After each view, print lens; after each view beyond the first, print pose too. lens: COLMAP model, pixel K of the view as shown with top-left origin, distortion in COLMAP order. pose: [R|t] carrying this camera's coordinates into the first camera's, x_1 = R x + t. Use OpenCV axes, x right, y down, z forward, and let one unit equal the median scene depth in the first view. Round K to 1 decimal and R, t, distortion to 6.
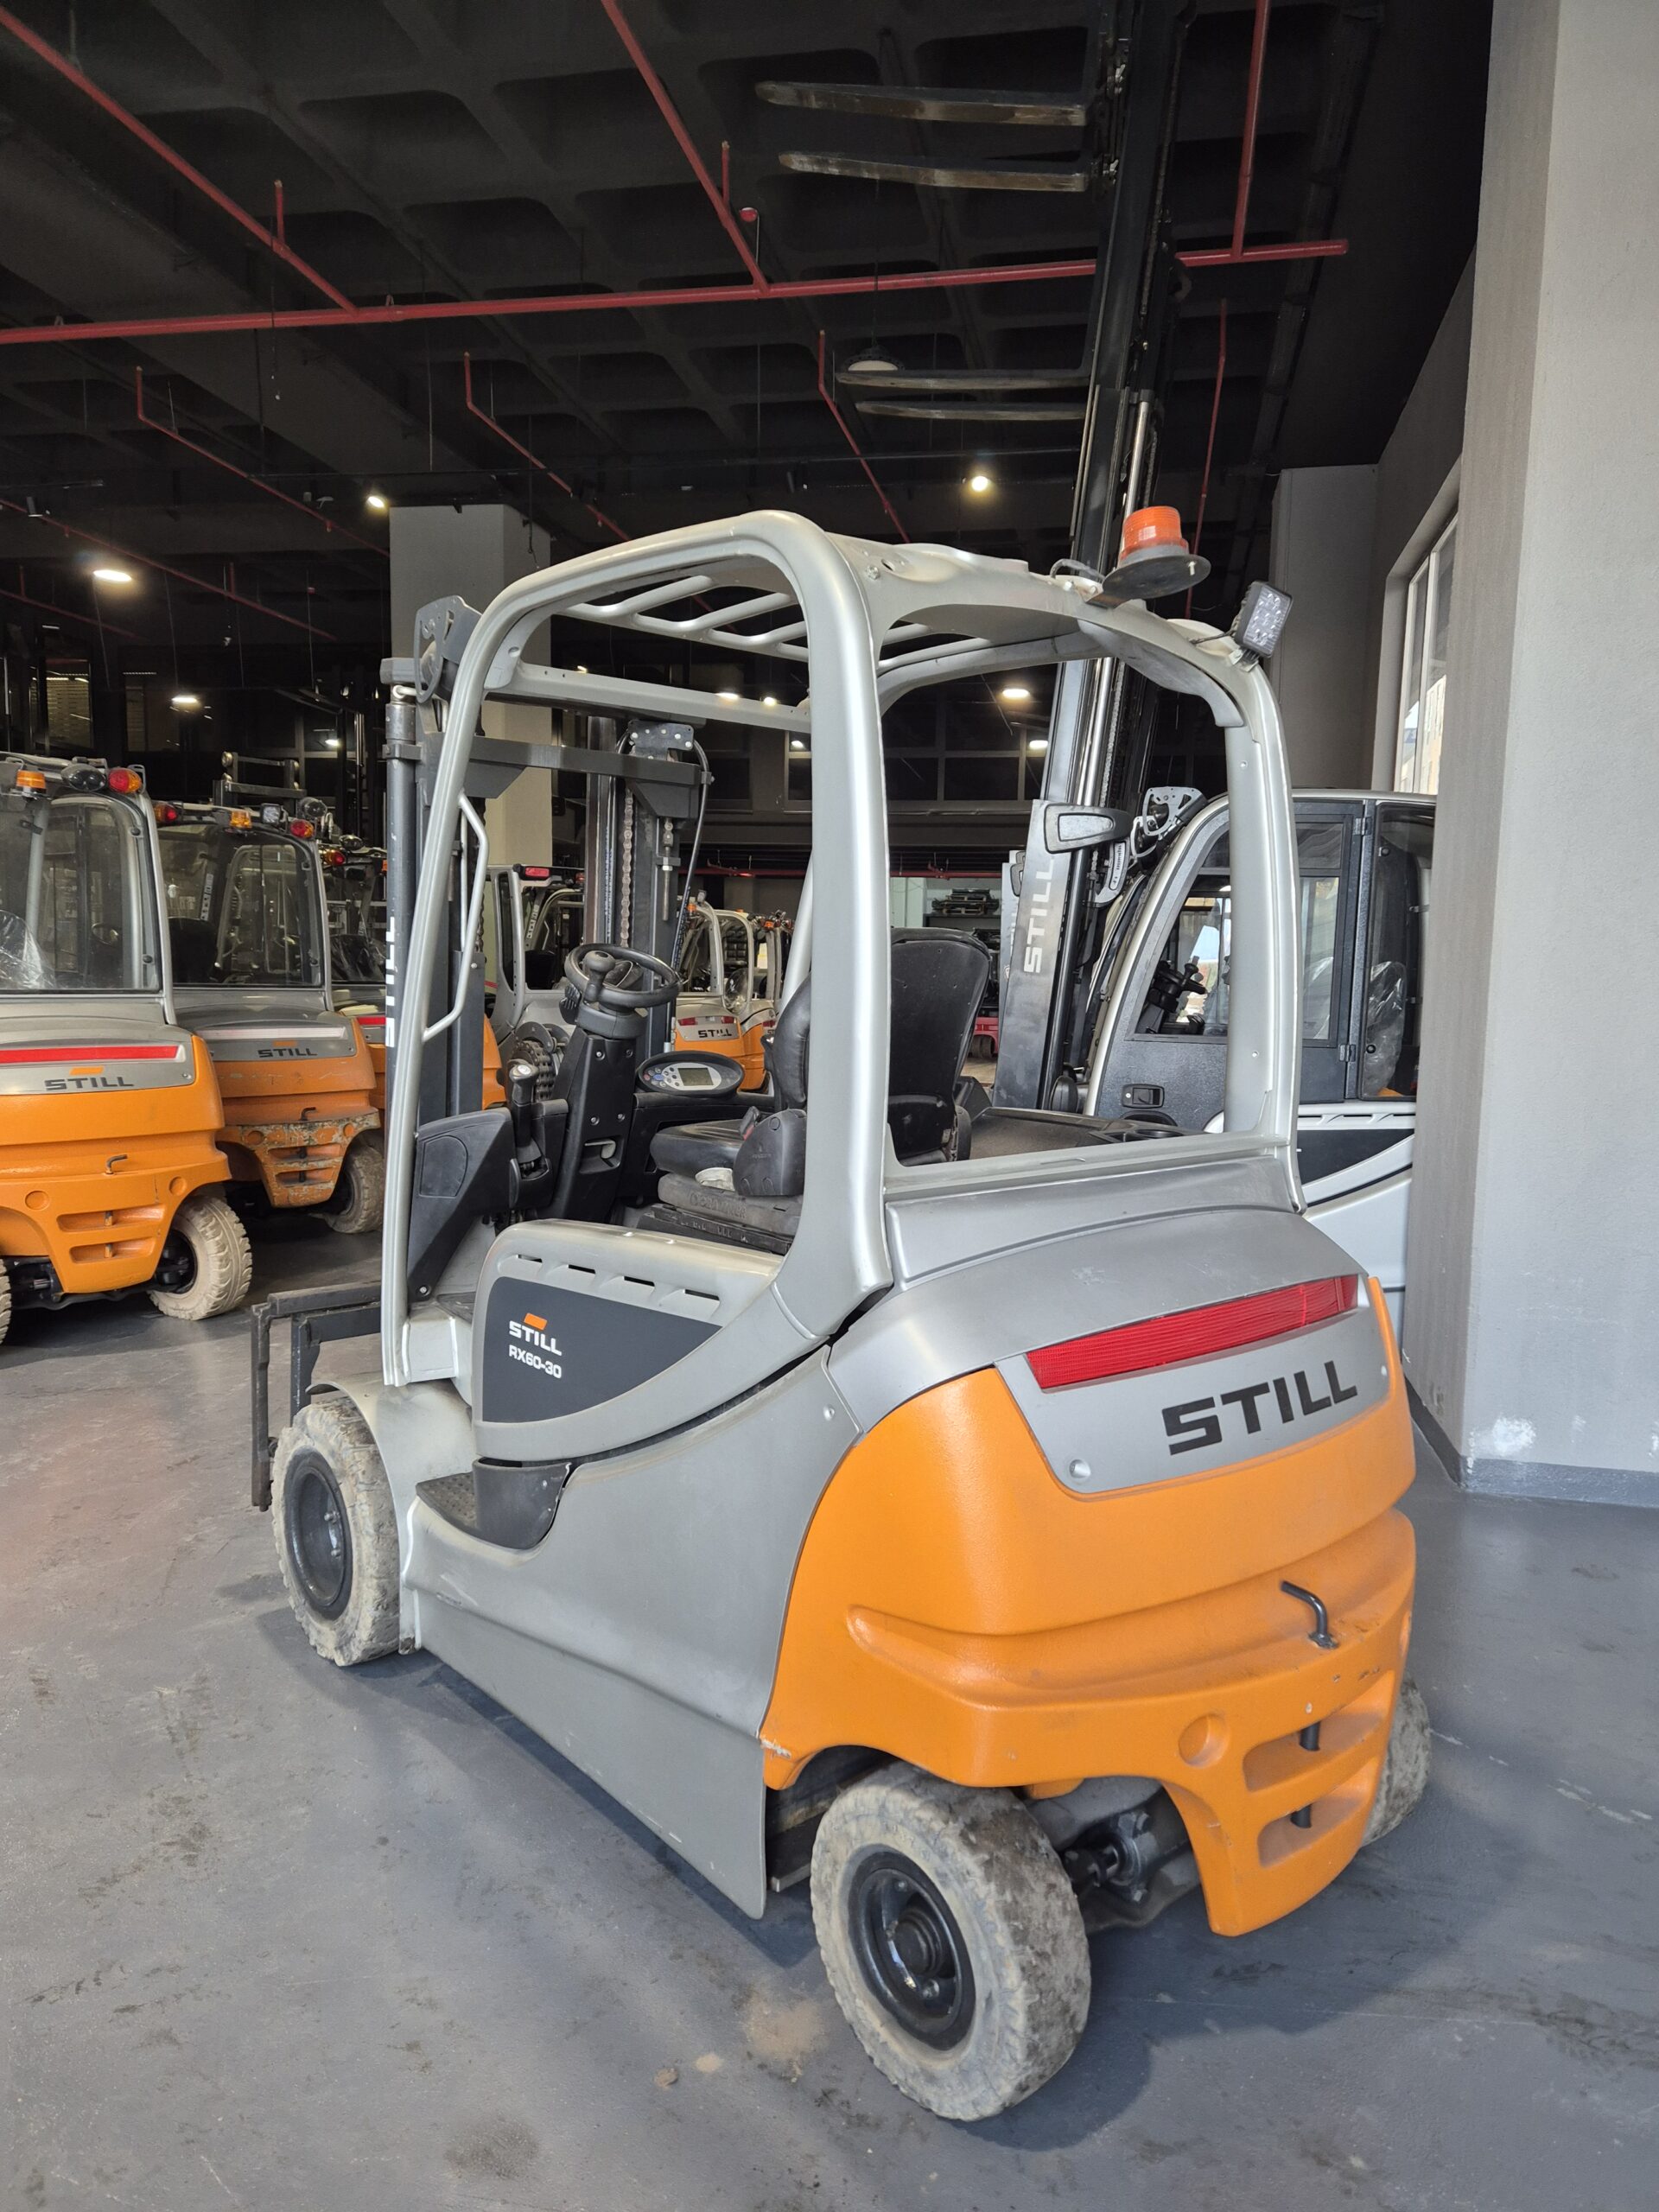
lens RADIAL K [[1478.7, 0, 842.1], [0, 1478.7, 1099.1], [0, 0, 1]] dist [0.075960, -0.067840]
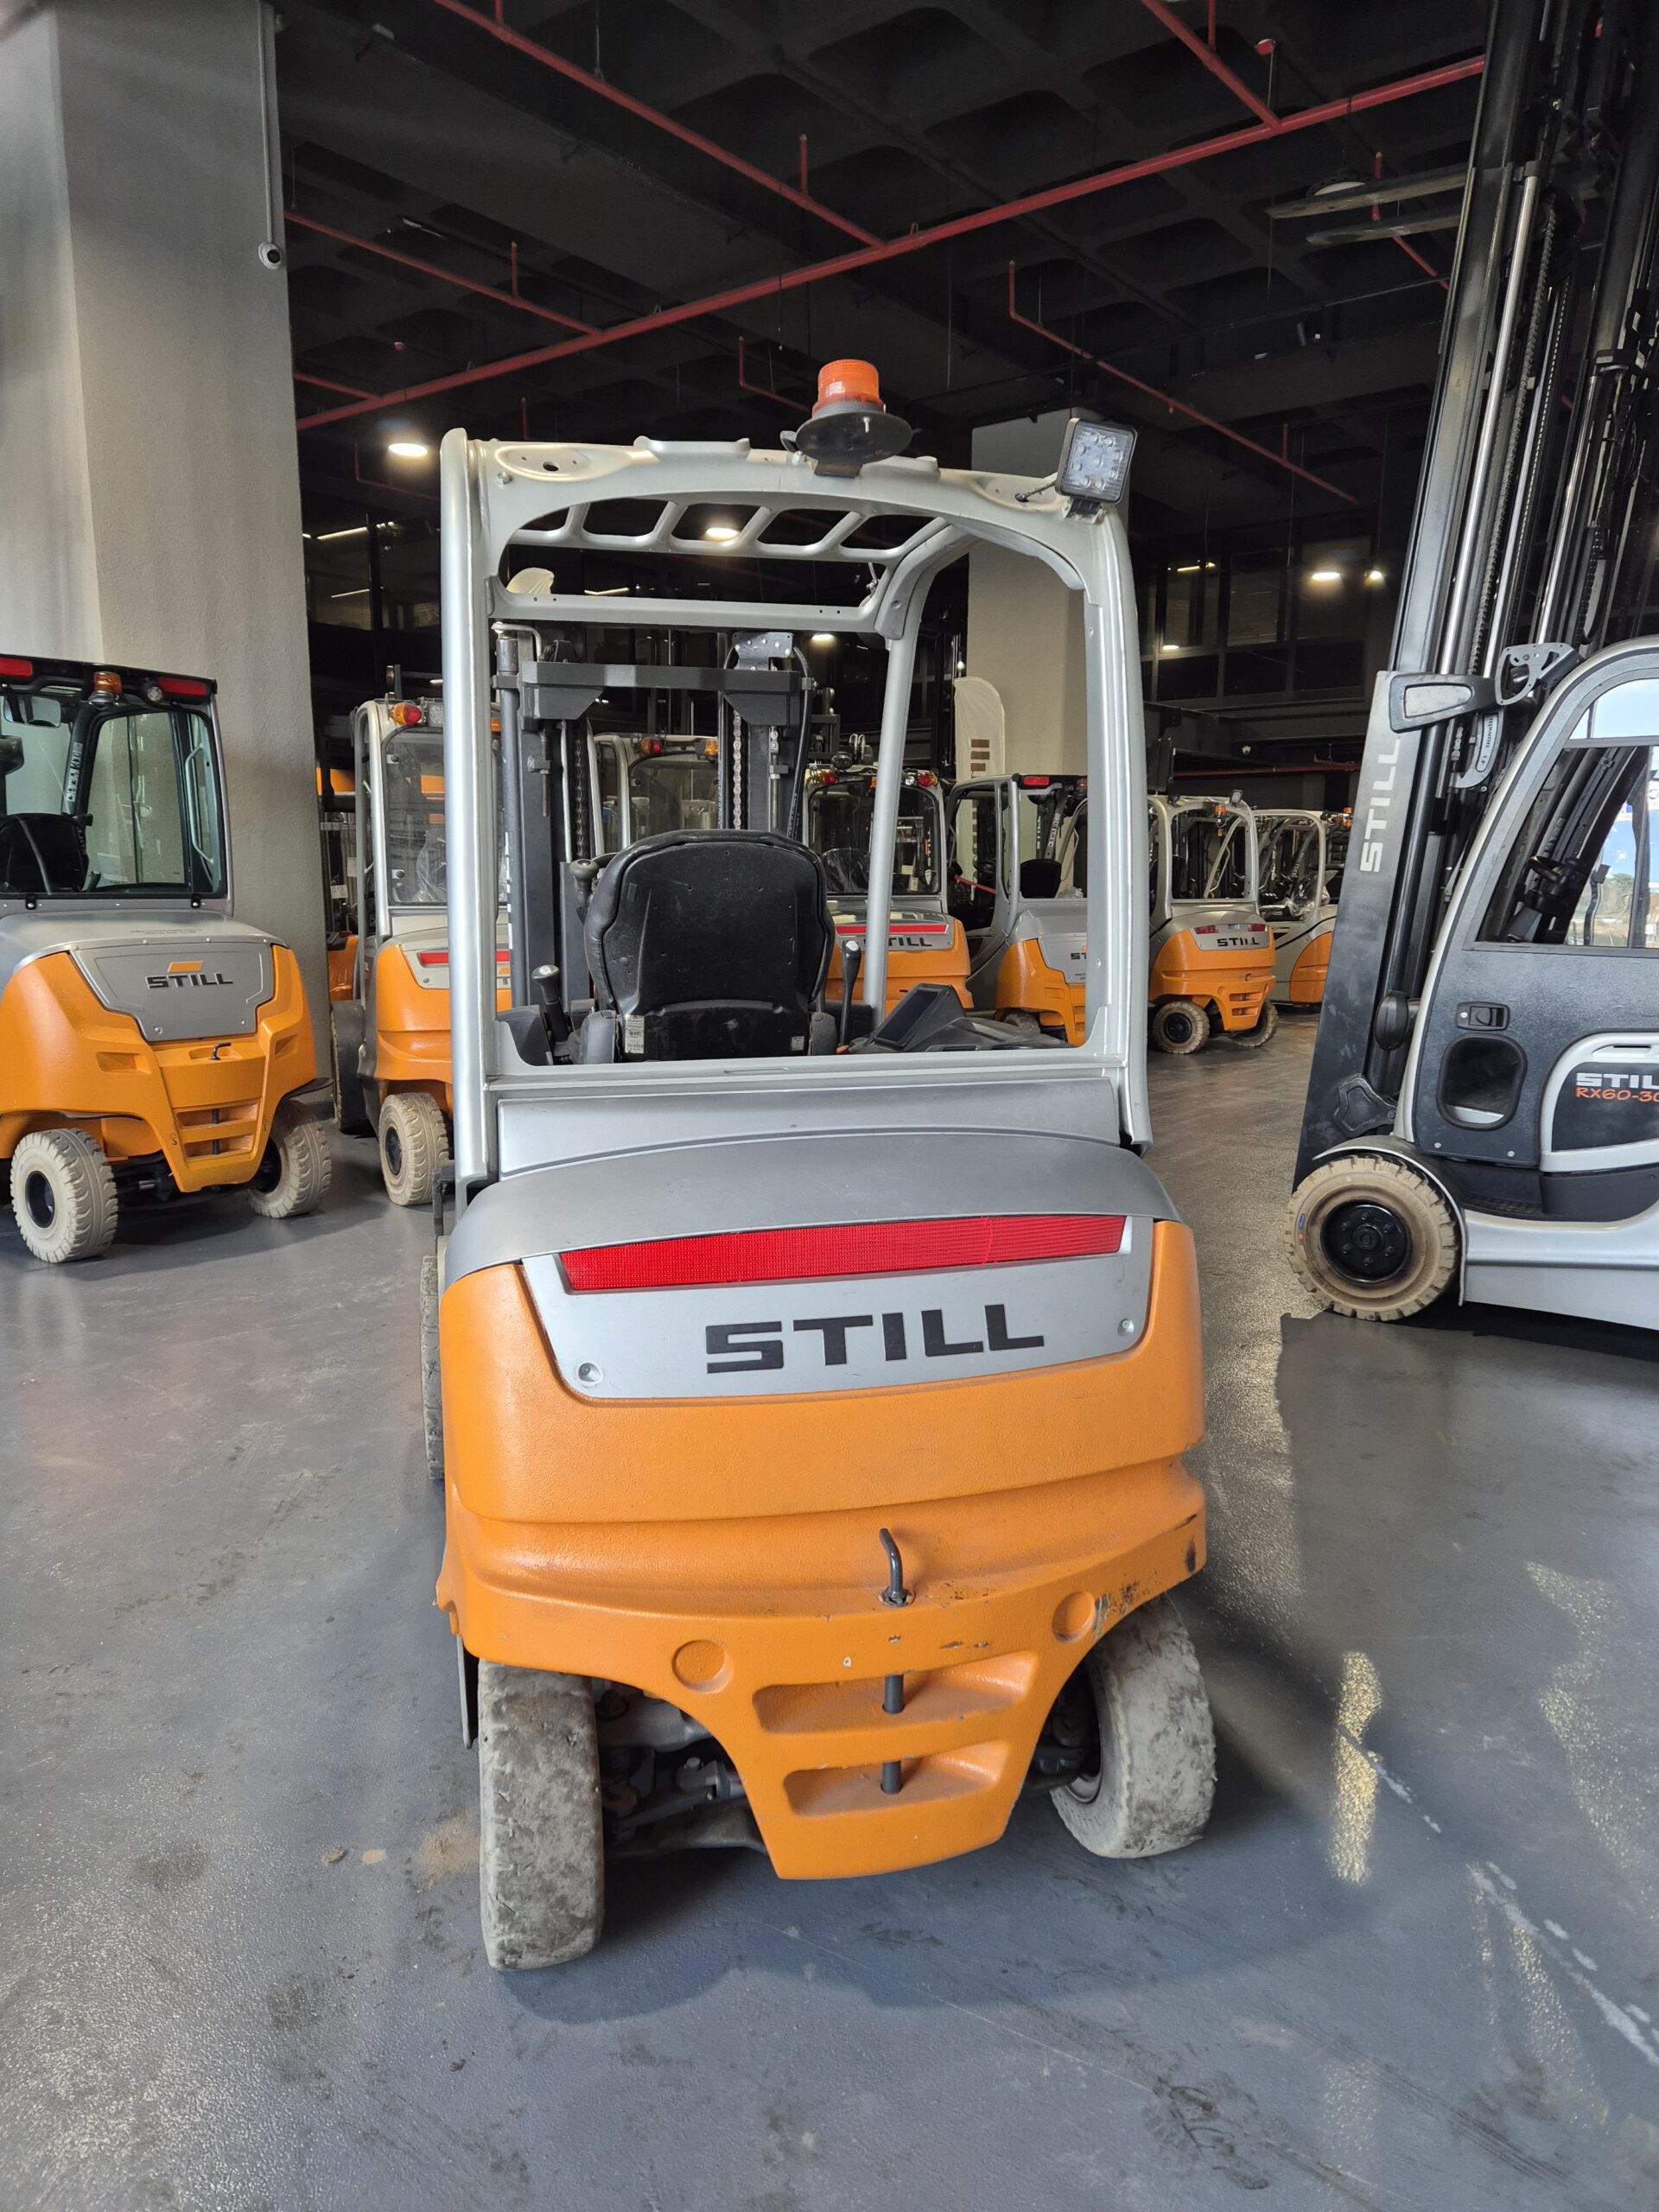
lens RADIAL K [[1480.4, 0, 830.2], [0, 1480.4, 1076.0], [0, 0, 1]] dist [0.074336, -0.068610]
pose [[0.890332, 0.045630, -0.453020, 0.449815], [-0.025237, 0.998382, 0.050962, -0.003113], [0.454612, -0.033941, 0.890043, 0.115247]]
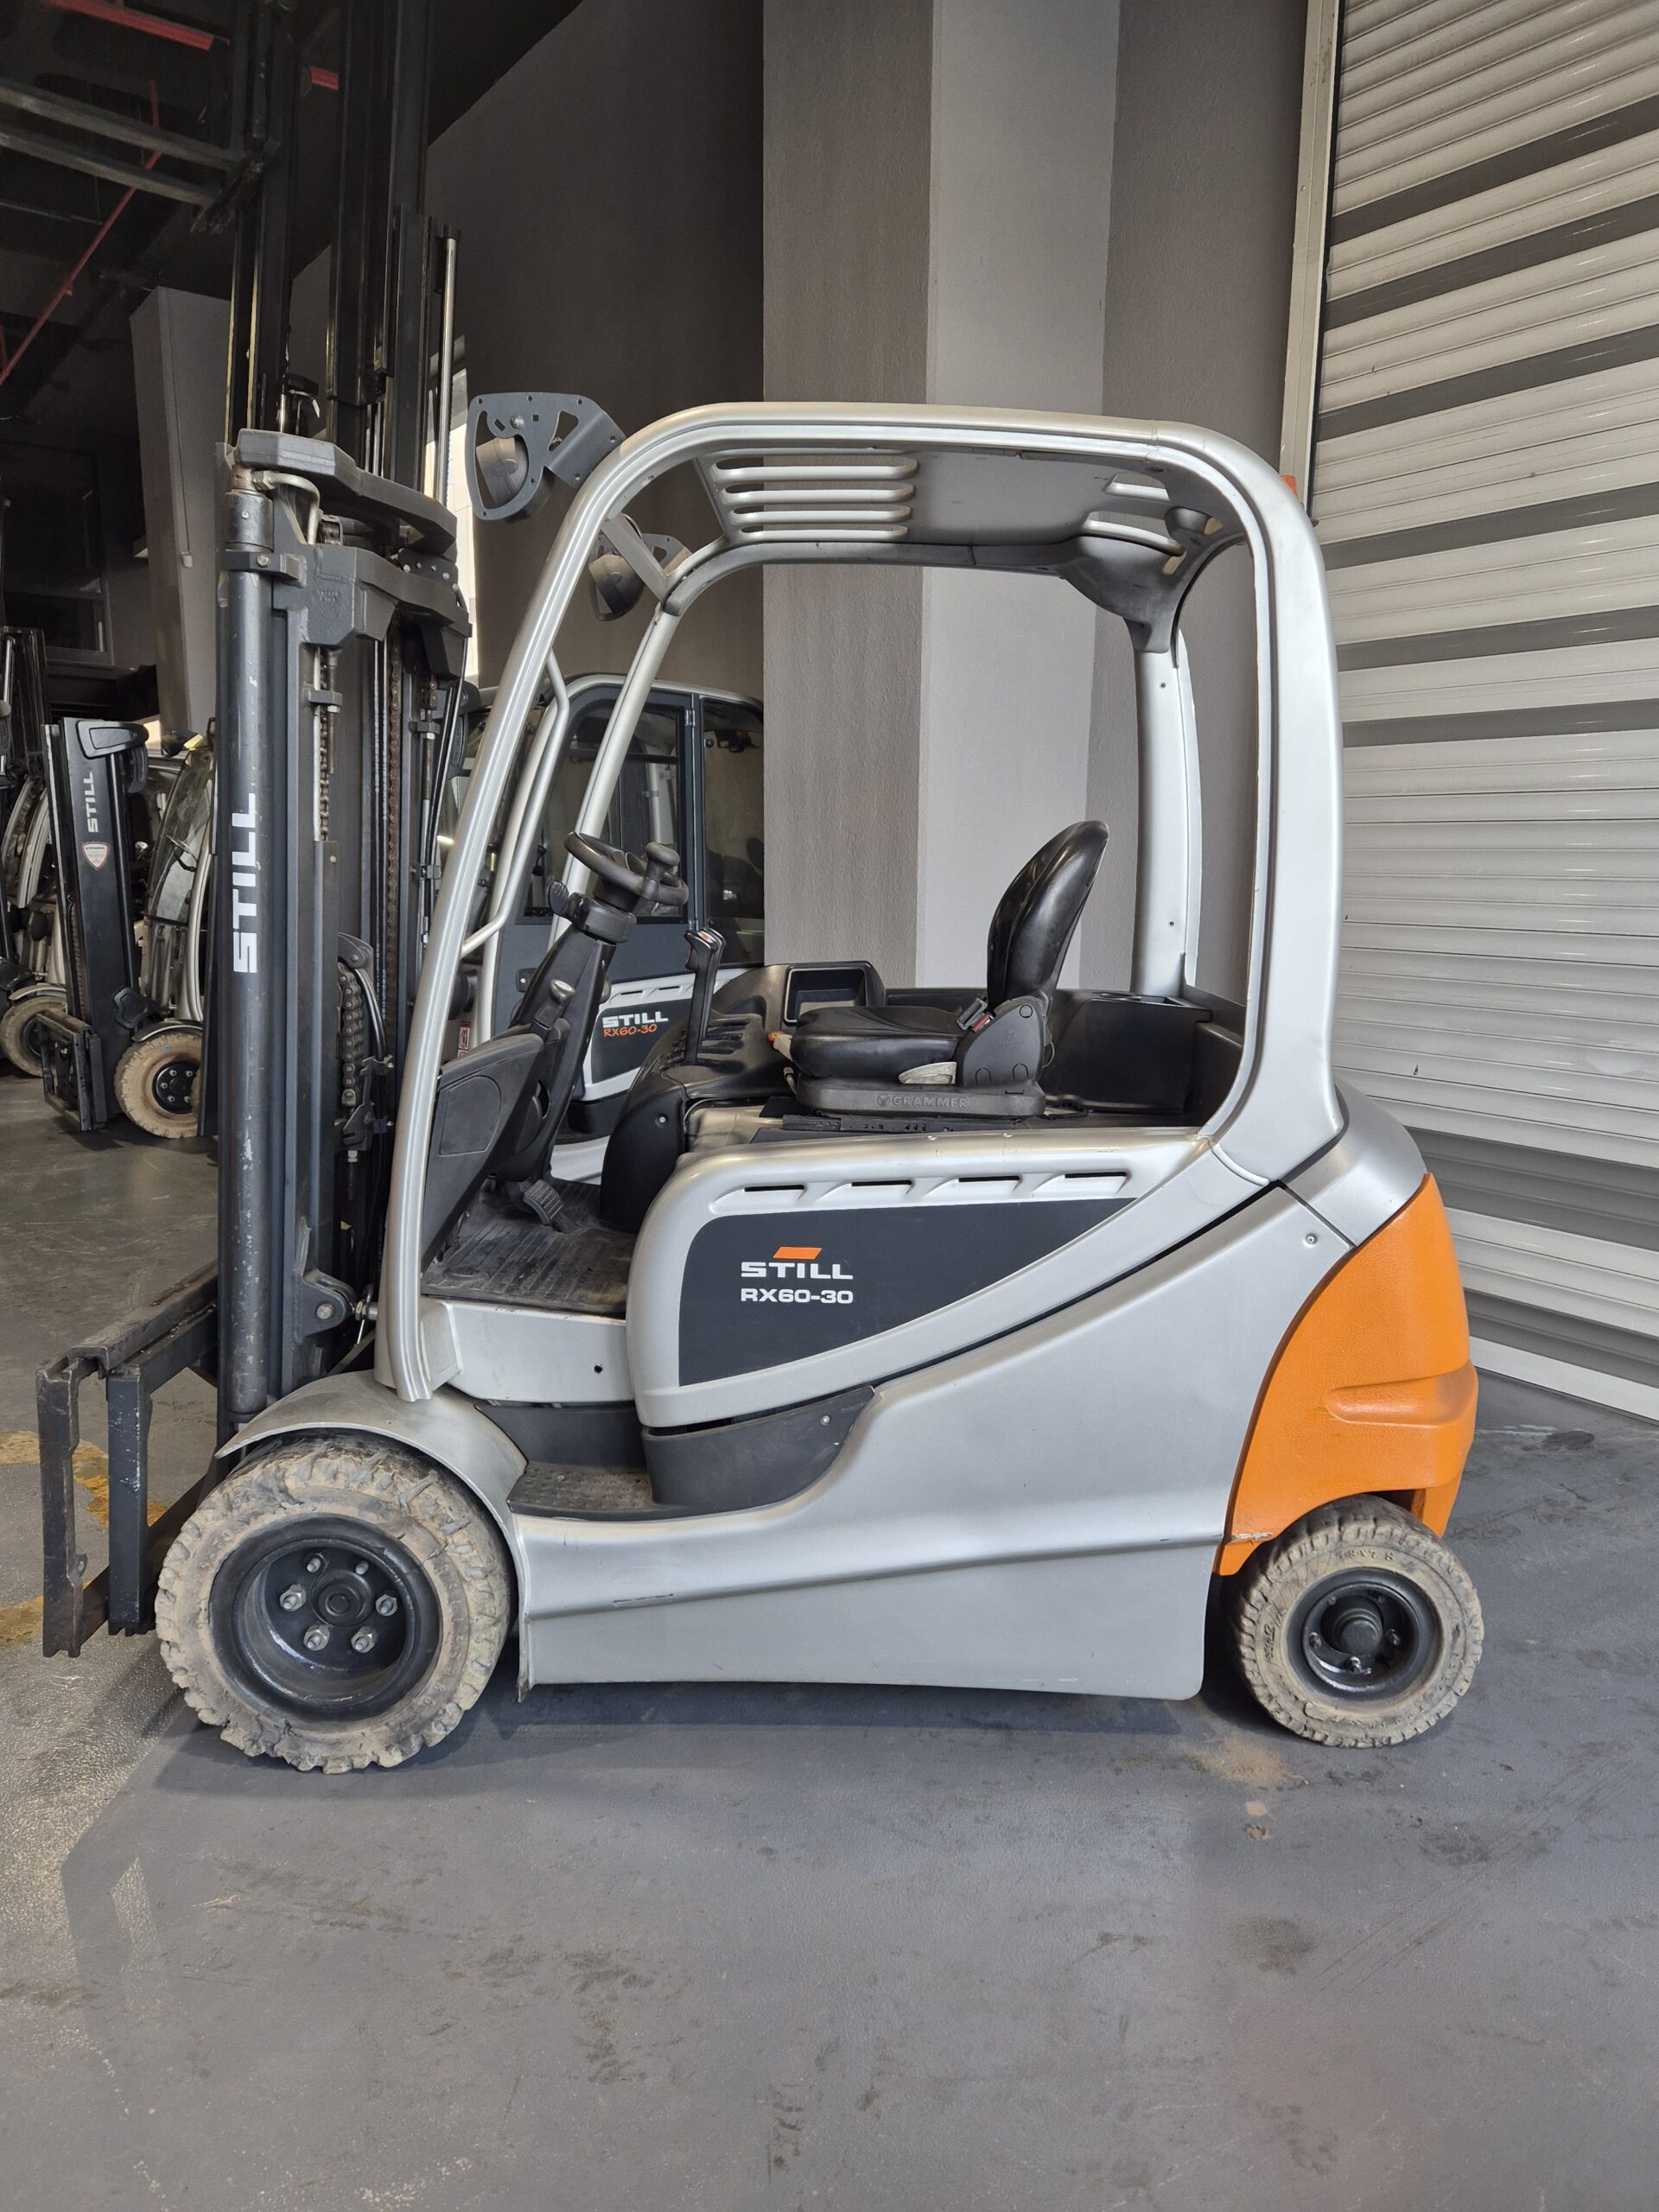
lens RADIAL K [[1478.7, 0, 842.1], [0, 1478.7, 1099.1], [0, 0, 1]] dist [0.075960, -0.067840]
pose [[0.663837, -0.132561, 0.736035, -0.701598], [0.070285, 0.990868, 0.115067, -0.039522], [-0.744567, -0.024654, 0.667092, 0.308211]]
